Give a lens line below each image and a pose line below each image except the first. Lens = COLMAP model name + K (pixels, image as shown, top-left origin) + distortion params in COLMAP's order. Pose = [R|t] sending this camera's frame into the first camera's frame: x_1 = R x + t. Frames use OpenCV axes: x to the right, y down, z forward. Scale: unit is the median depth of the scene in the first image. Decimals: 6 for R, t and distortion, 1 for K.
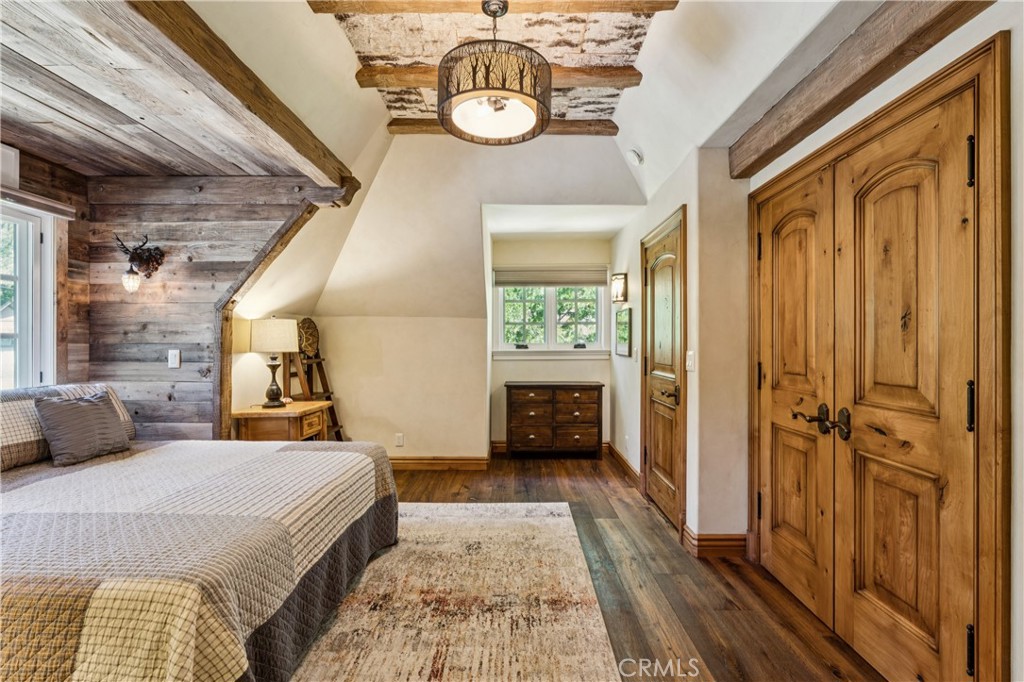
lens RADIAL K [[455.6, 0, 512.0], [0, 455.6, 341.0], [0, 0, 1]] dist [-0.000352, 0.000096]
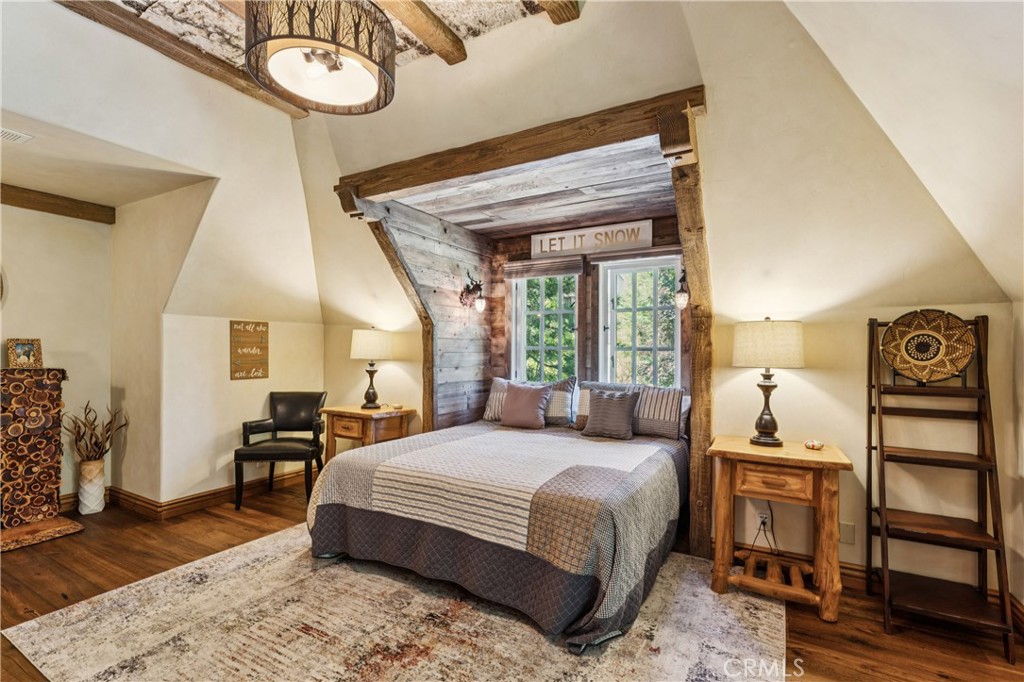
lens RADIAL K [[464.7, 0, 509.7], [0, 464.7, 353.2], [0, 0, 1]] dist [-0.001470, -0.000017]
pose [[-0.480001, -0.002029, -0.877266, 0.492460], [-0.004016, 0.999992, -0.000116, 0.004987], [0.877259, 0.003468, -0.480005, 1.563571]]
